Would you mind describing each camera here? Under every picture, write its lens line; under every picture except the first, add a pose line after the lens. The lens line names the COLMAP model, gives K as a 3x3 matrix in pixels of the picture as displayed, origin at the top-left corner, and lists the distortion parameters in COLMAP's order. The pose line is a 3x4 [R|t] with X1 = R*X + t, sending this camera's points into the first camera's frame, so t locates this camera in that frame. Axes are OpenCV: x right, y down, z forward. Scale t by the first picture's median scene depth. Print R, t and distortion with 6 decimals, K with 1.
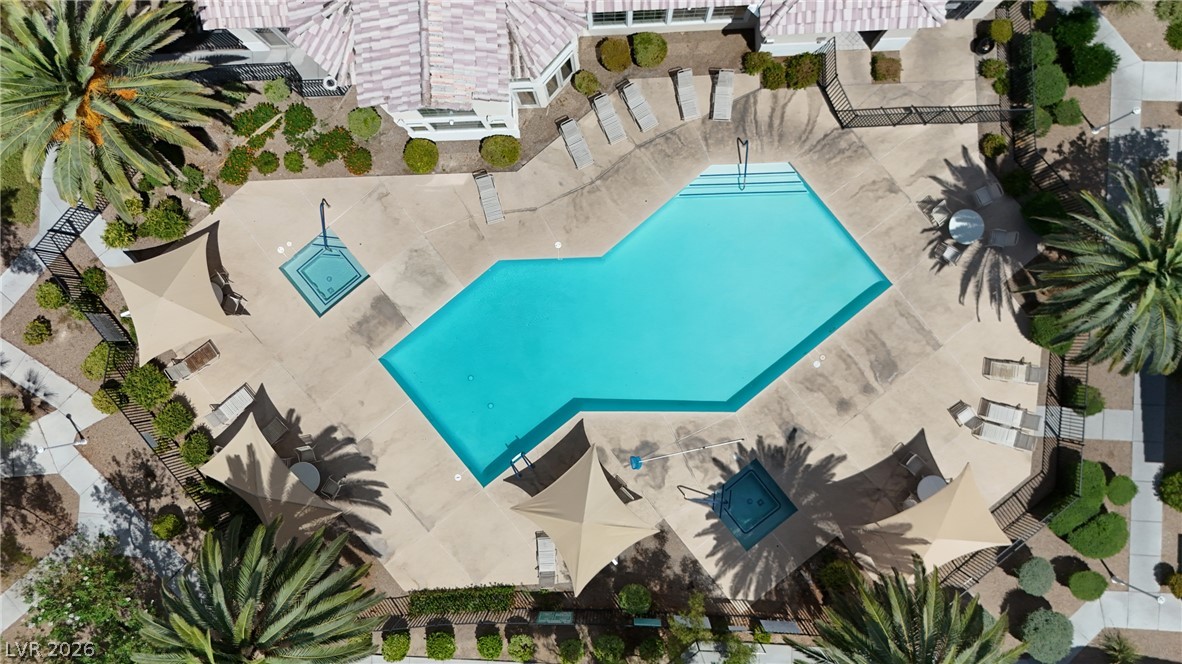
lens RADIAL K [[876.6, 0, 591.0], [0, 876.6, 332.0], [0, 0, 1]] dist [0.078853, -0.100289]
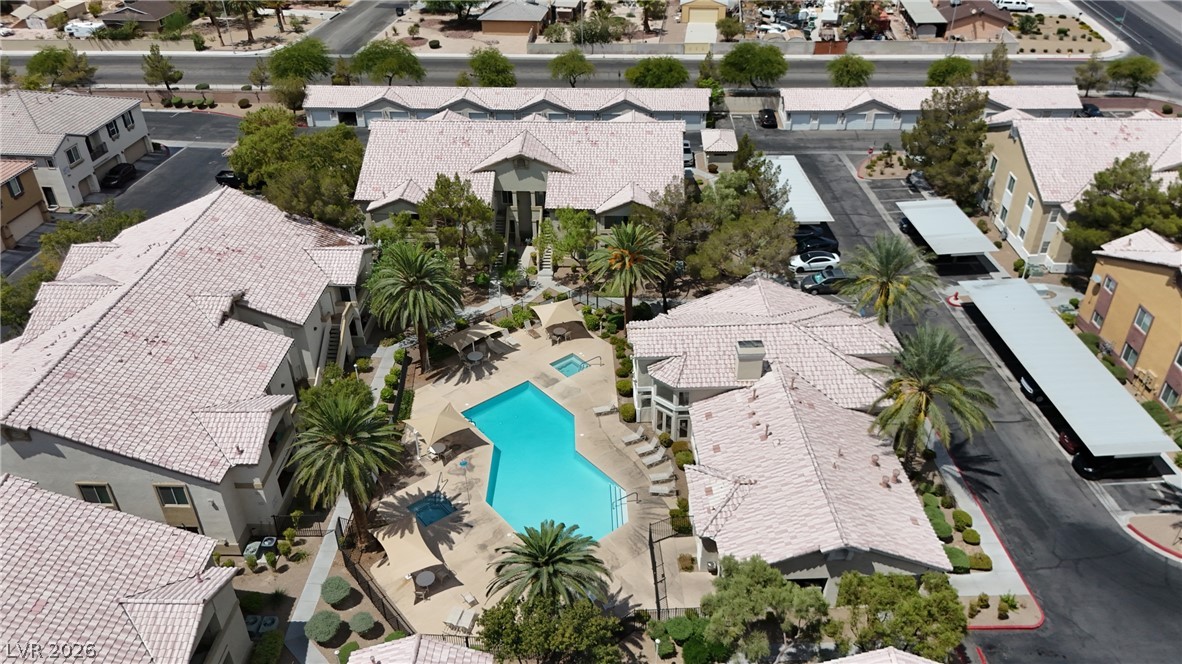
lens RADIAL K [[876.6, 0, 591.0], [0, 876.6, 332.0], [0, 0, 1]] dist [0.078853, -0.100289]
pose [[-0.000332, 0.560202, -0.828356, 1.432252], [-0.999891, 0.012031, 0.008537, -0.139246], [0.014749, 0.828269, 0.560137, -0.265407]]
